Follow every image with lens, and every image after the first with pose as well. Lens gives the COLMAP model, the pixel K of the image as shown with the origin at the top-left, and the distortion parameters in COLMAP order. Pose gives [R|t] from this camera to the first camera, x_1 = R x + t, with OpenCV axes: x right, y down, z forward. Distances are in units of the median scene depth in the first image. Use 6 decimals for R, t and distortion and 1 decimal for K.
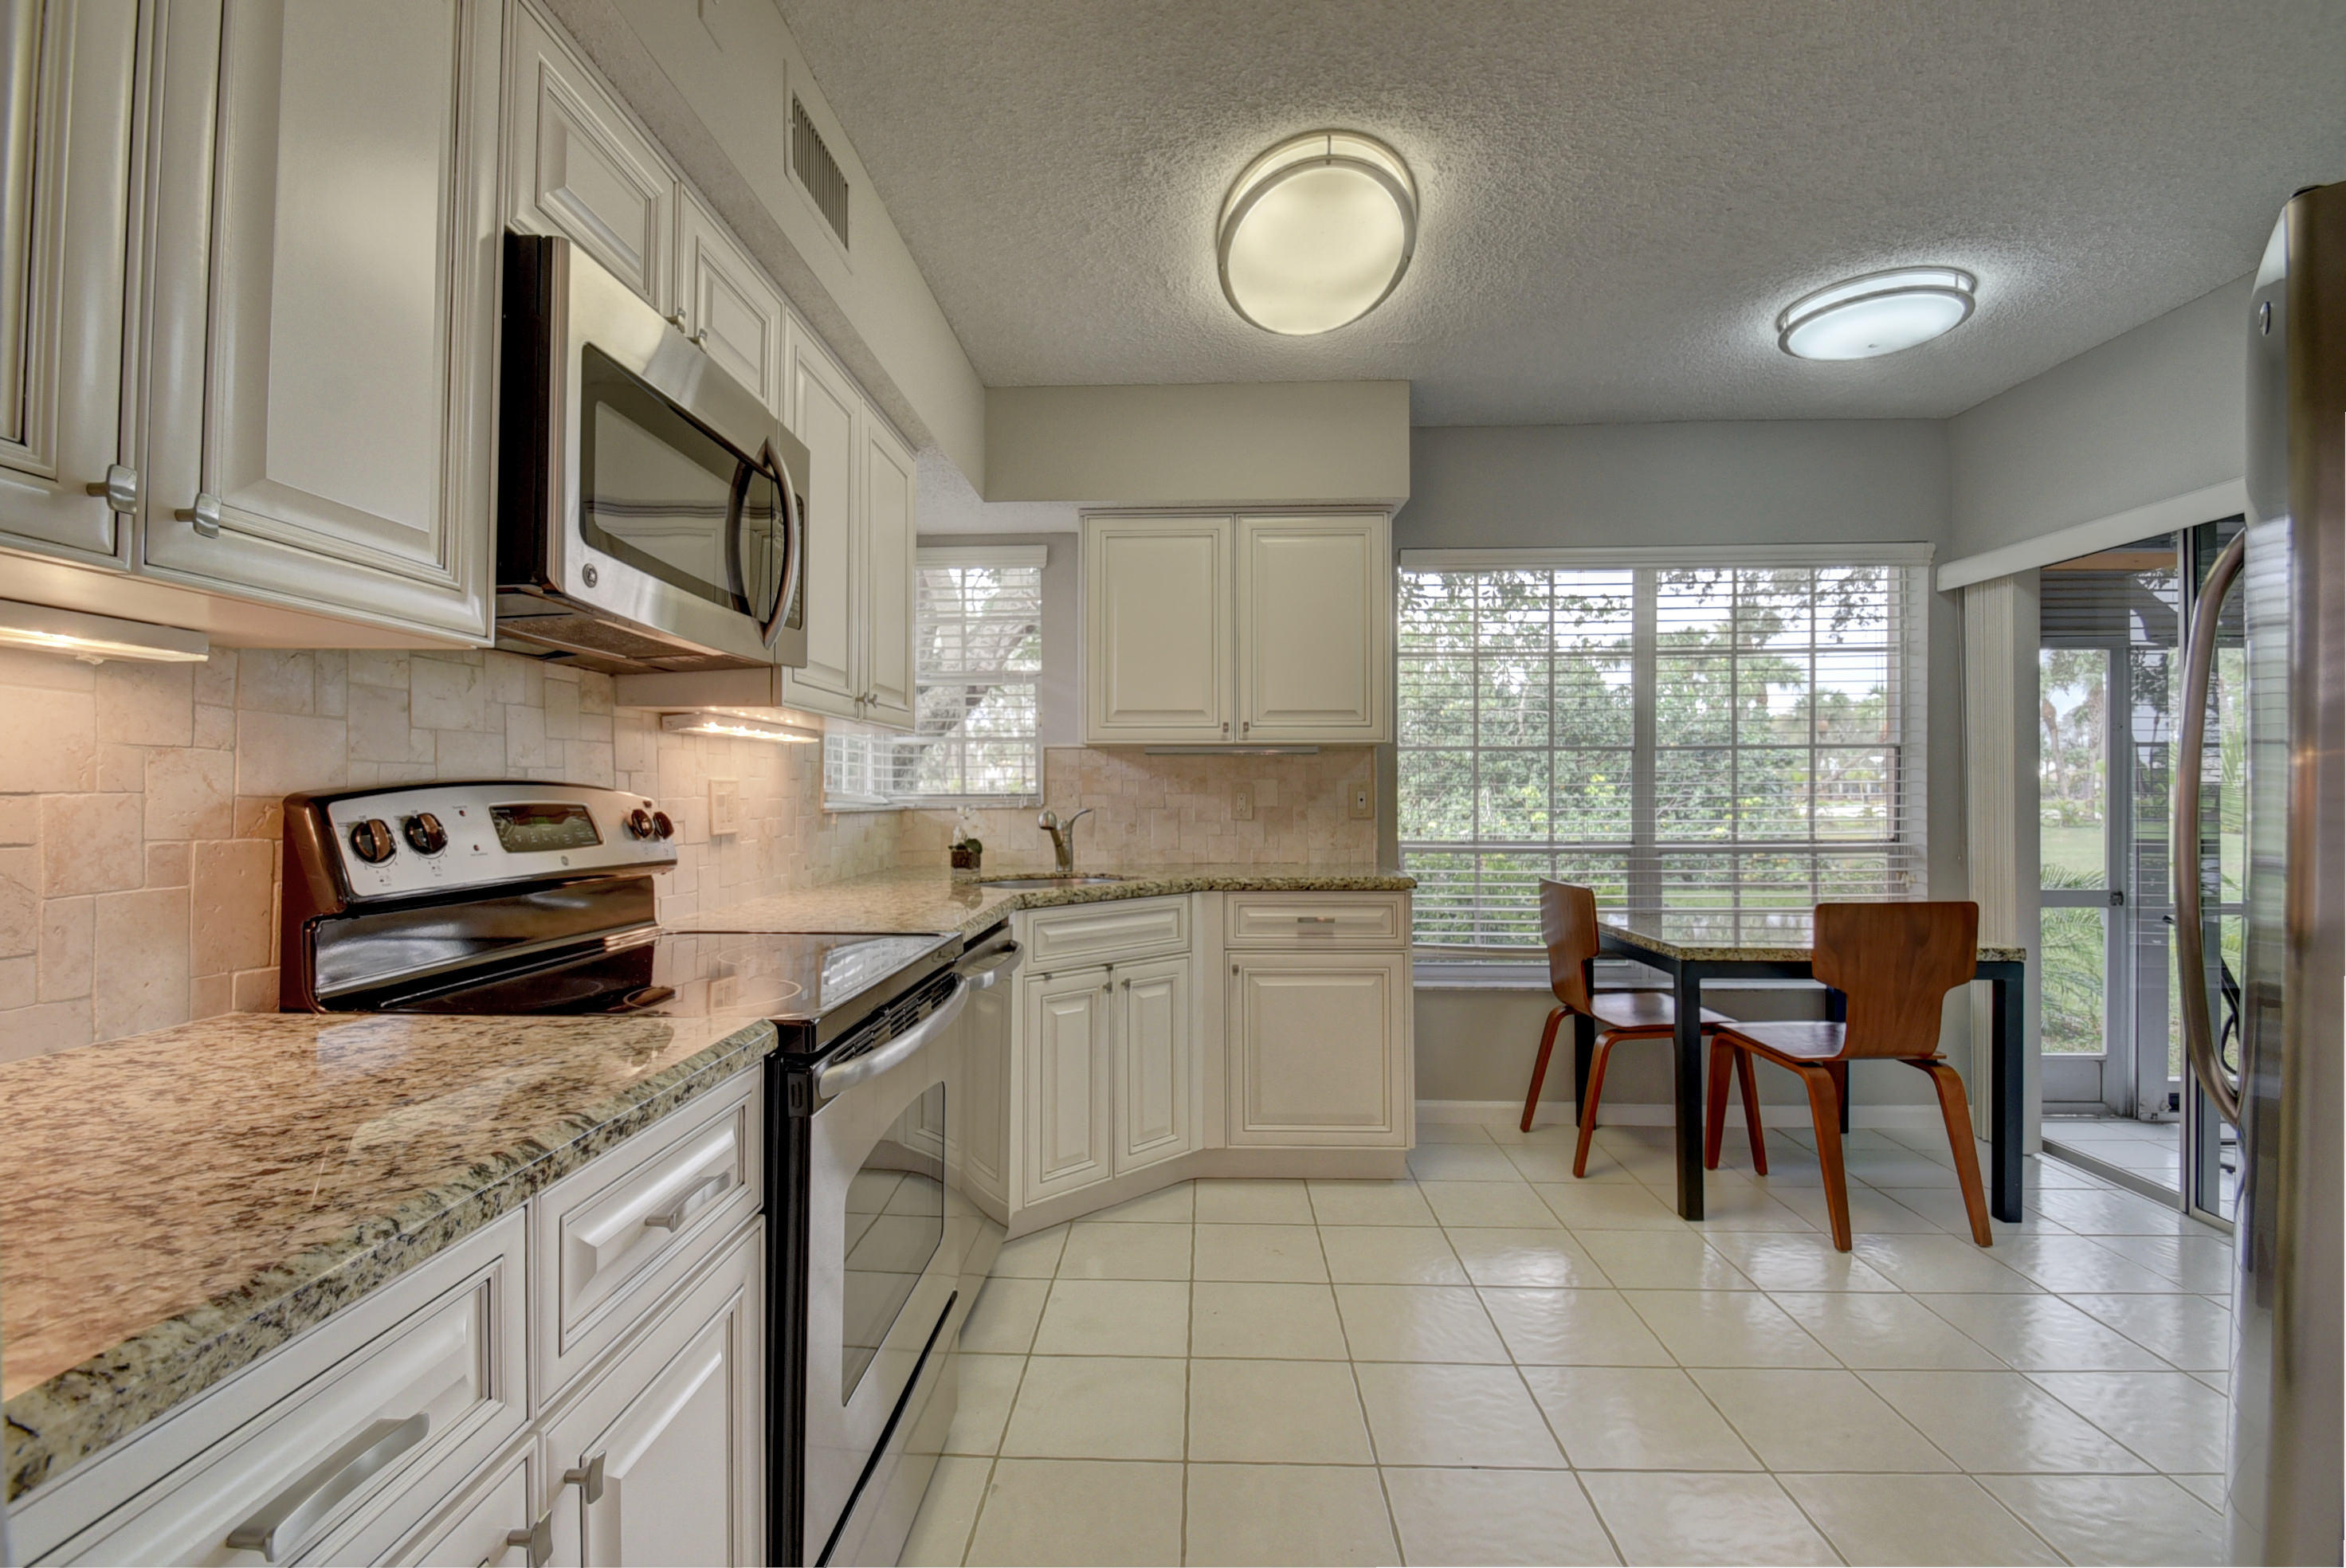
lens RADIAL K [[1044.5, 0, 1175.0], [0, 1044.5, 779.0], [0, 0, 1]] dist [-0.004710, -0.001226]
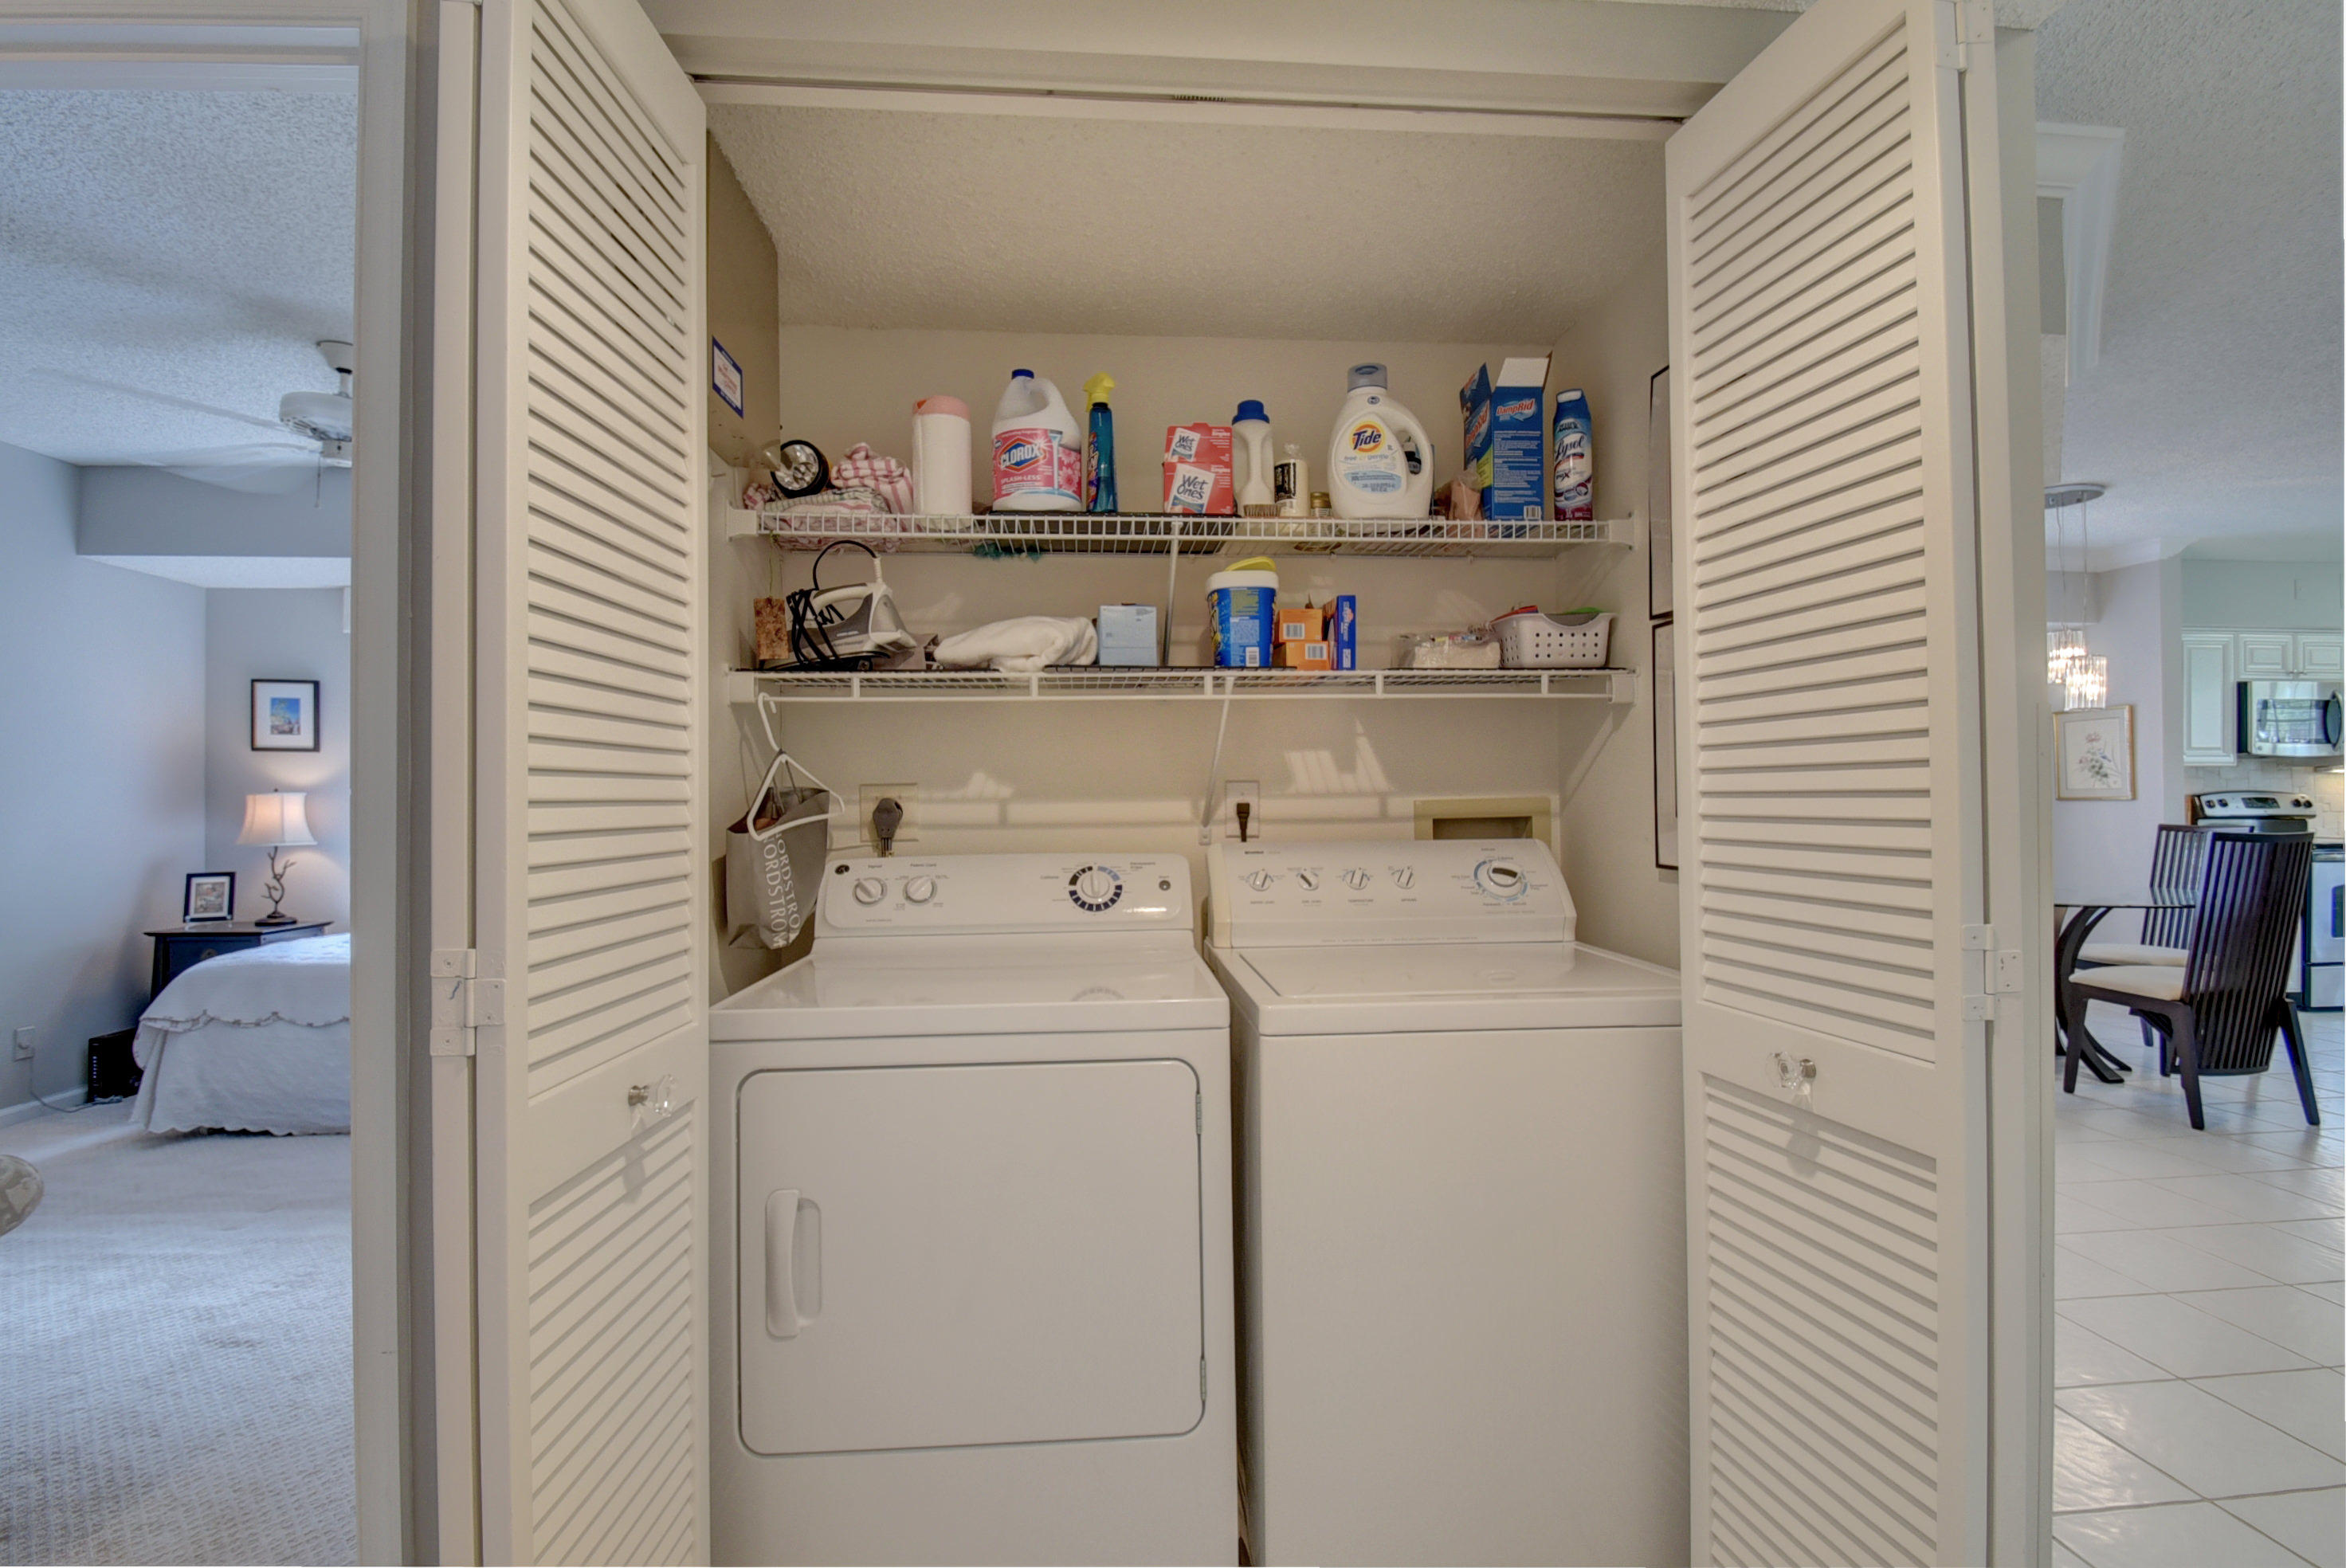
lens RADIAL K [[1044.5, 0, 1176.1], [0, 1044.5, 786.7], [0, 0, 1]] dist [-0.004710, -0.001226]
pose [[0.095185, -0.003635, -0.995453, 3.508765], [0.012268, 0.999922, -0.002479, -0.066985], [0.995384, -0.011976, 0.095222, -4.165940]]
